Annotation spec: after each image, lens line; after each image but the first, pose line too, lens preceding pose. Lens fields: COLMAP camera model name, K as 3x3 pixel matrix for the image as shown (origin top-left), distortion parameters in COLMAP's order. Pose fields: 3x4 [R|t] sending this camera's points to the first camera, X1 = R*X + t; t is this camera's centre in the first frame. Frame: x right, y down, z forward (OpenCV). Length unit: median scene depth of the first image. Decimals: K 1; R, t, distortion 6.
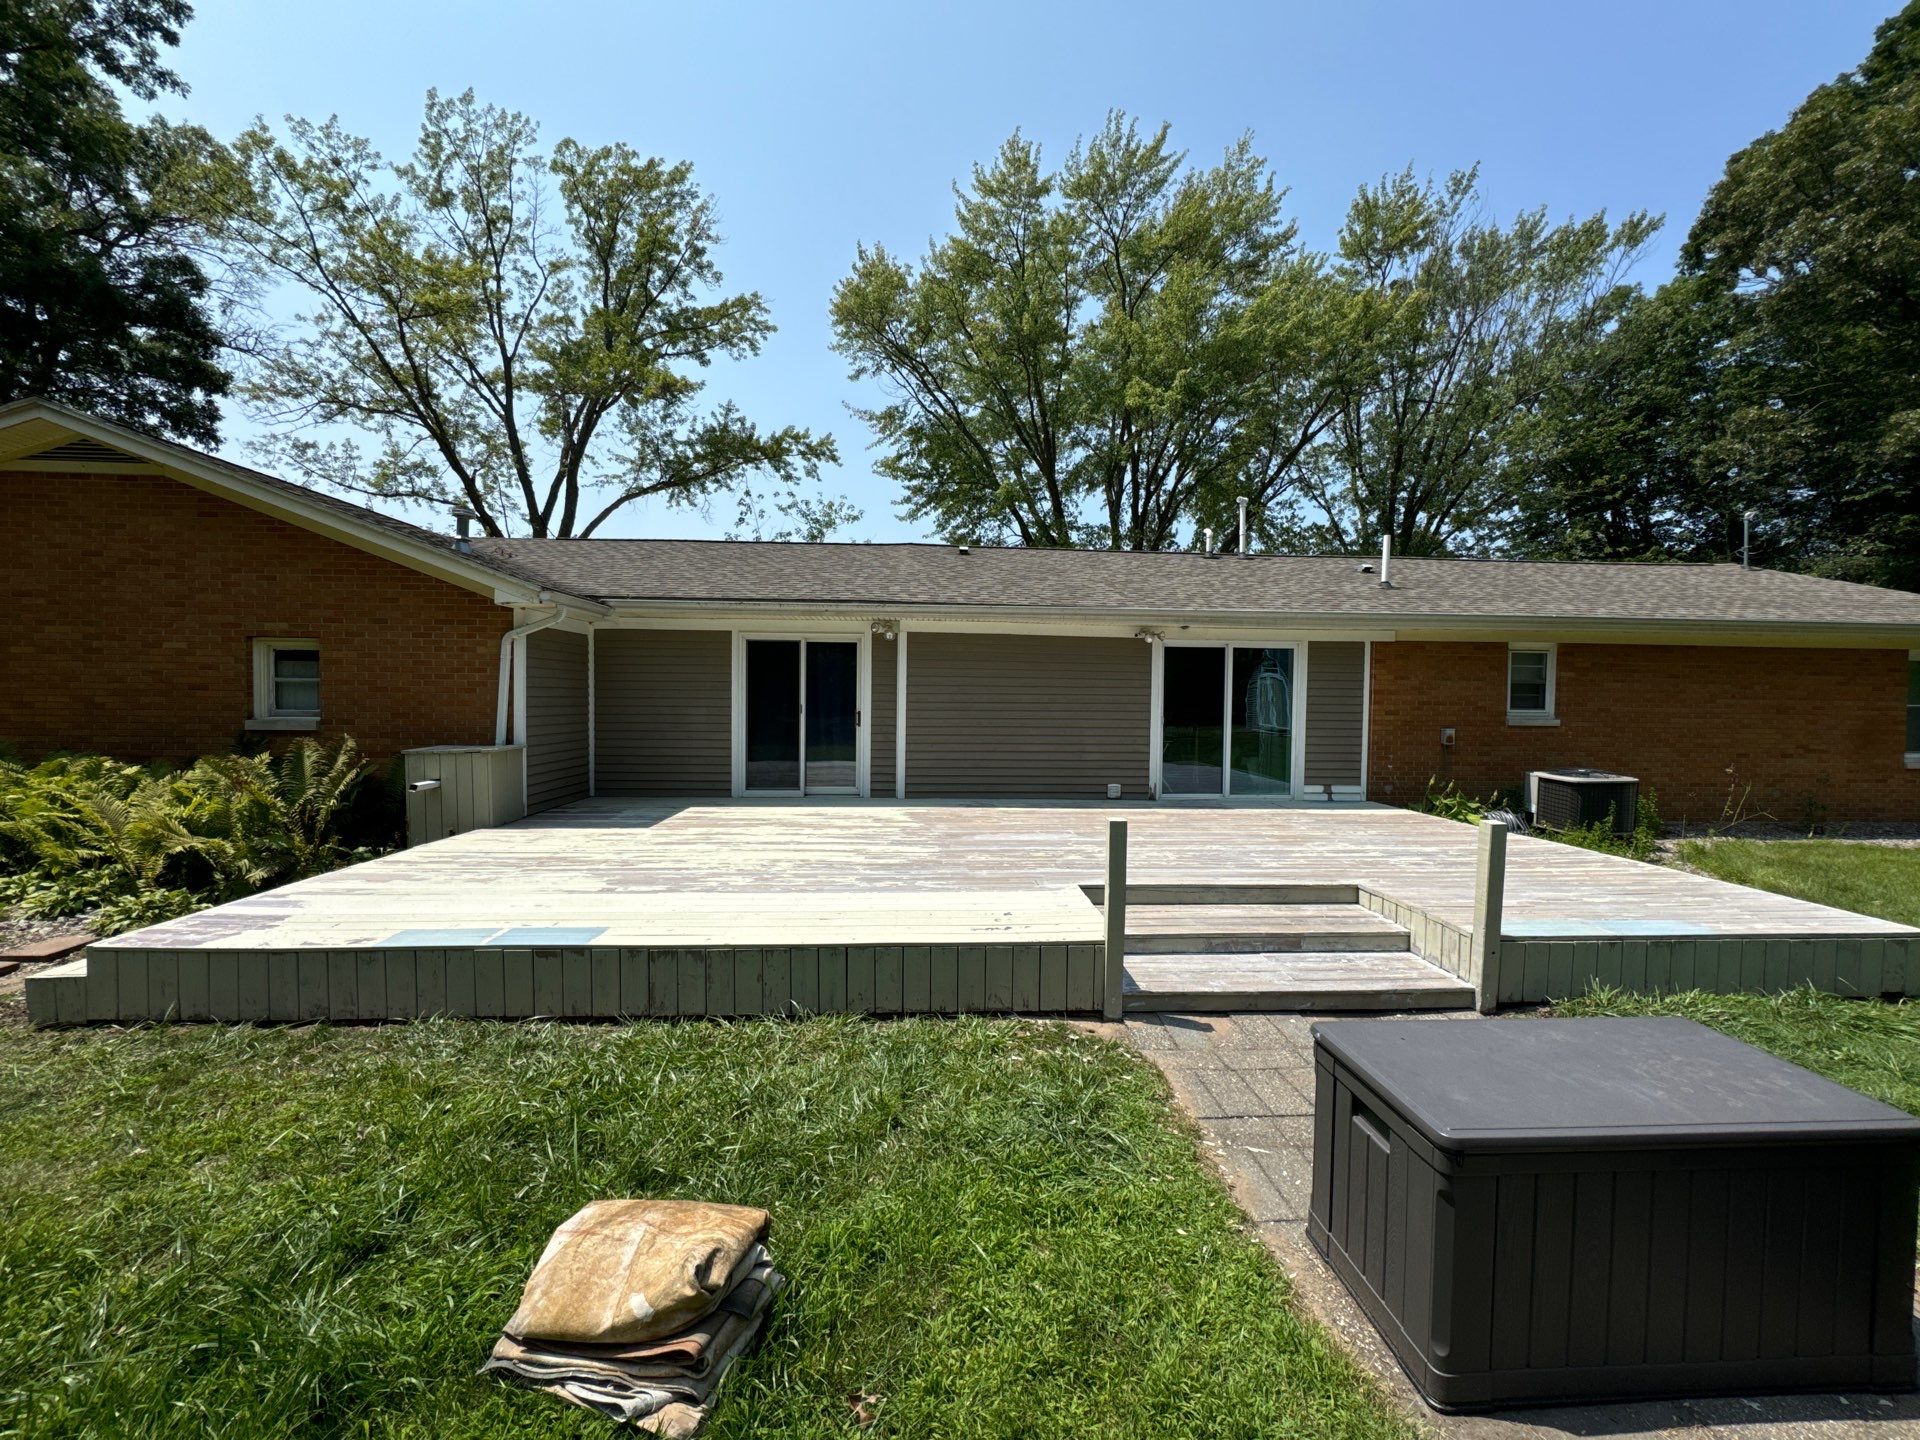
lens RADIAL K [[762.4, 0, 960.7], [0, 762.4, 719.5], [0, 0, 1]] dist [-0.001455, 0.000071]
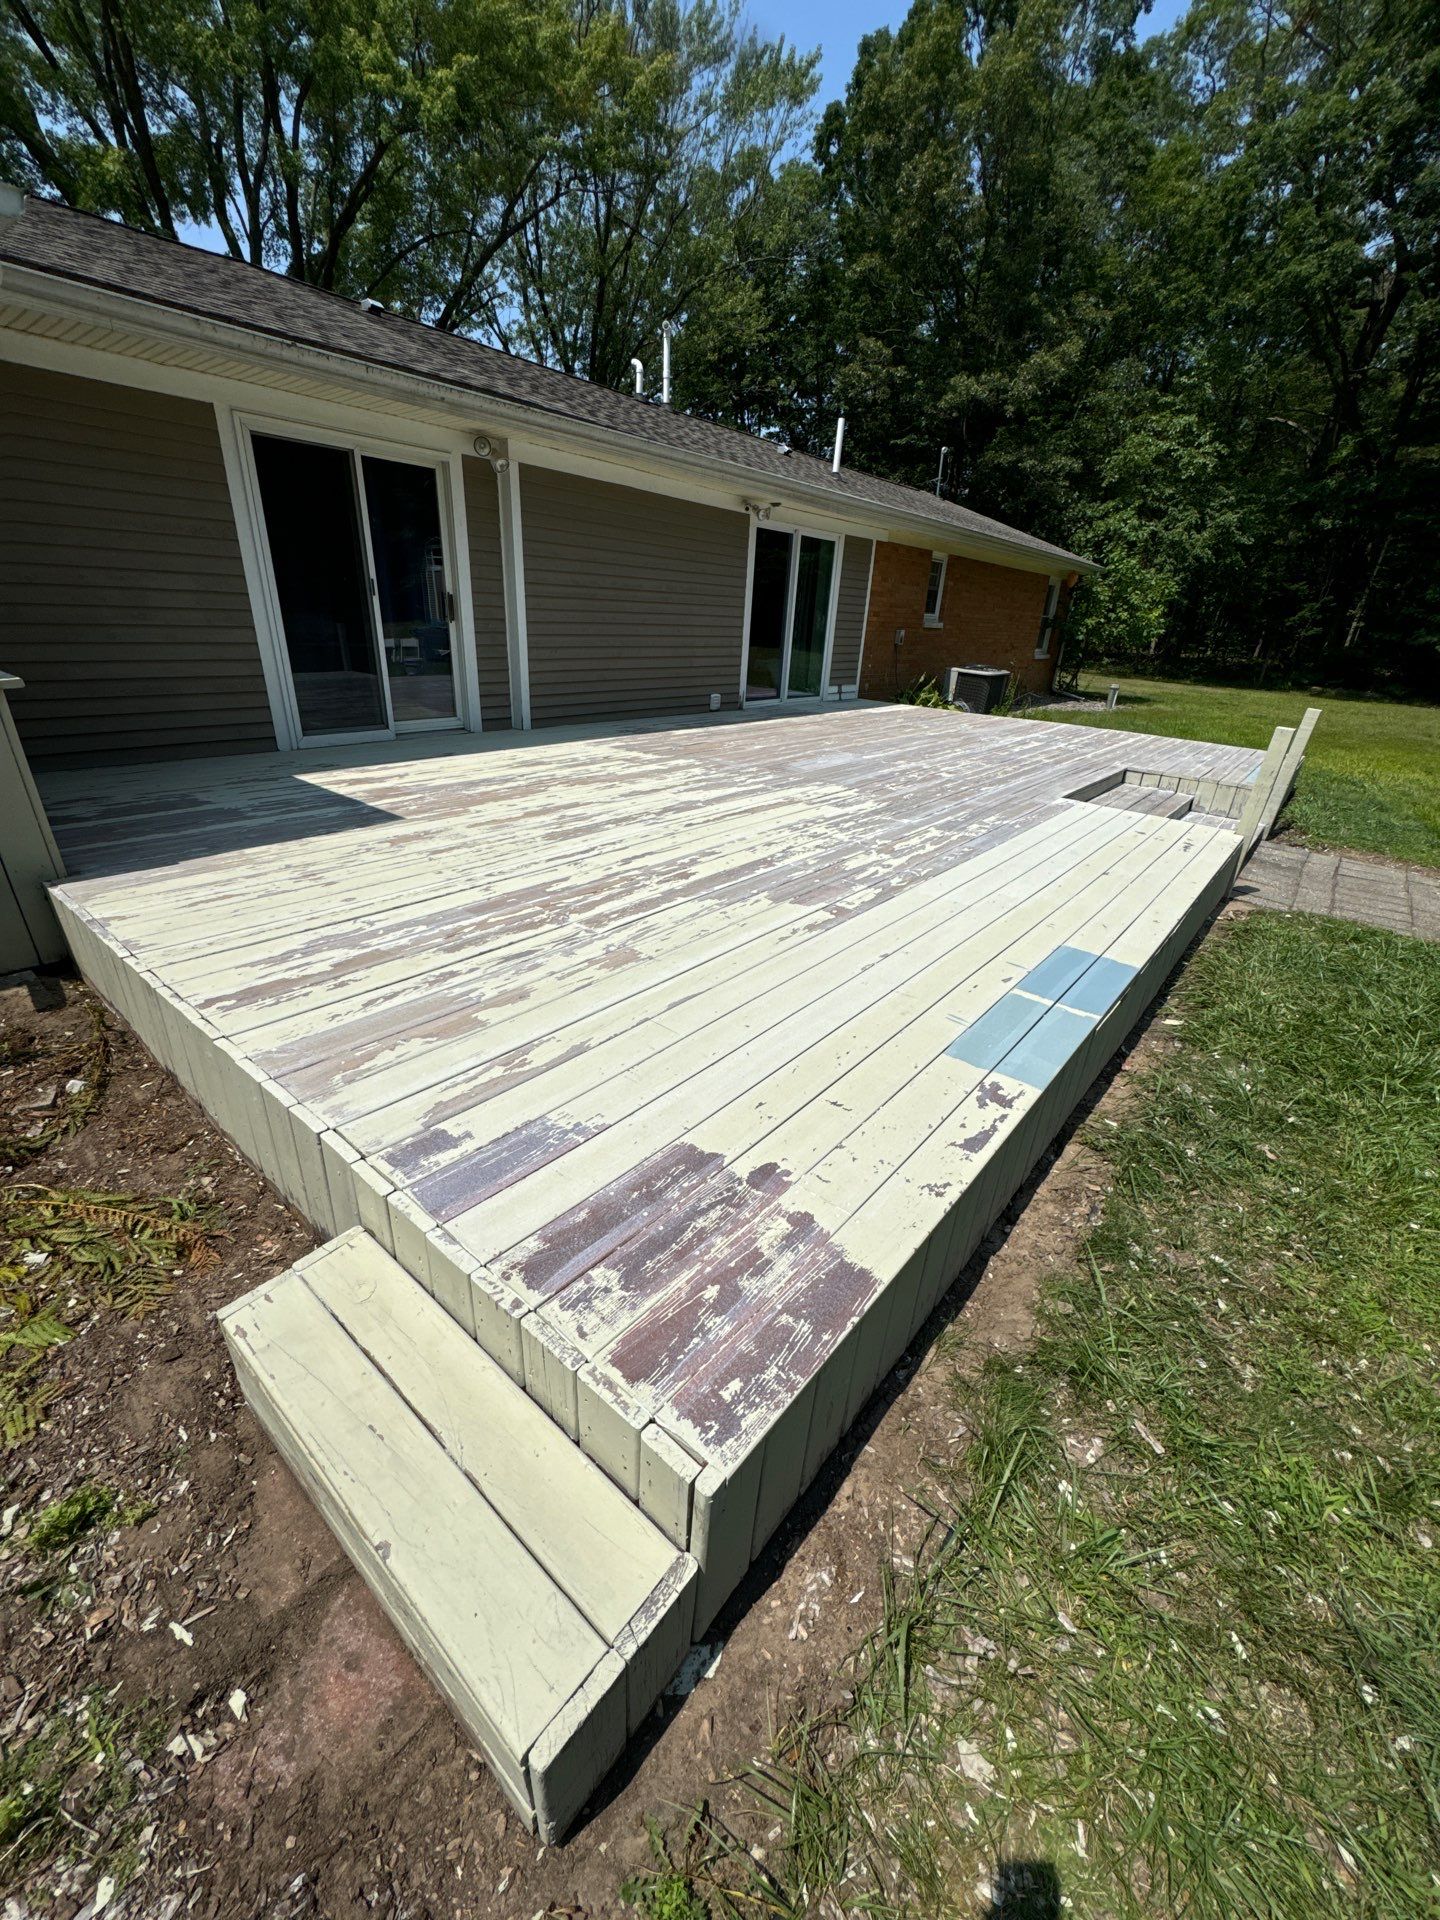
lens RADIAL K [[762.4, 0, 718.8], [0, 762.4, 958.5], [0, 0, 1]] dist [-0.001455, 0.000071]
pose [[0.677543, -0.285292, 0.677897, -0.182531], [-0.023900, 0.912675, 0.407986, 0.000580], [-0.735095, -0.292630, 0.611558, 0.126158]]
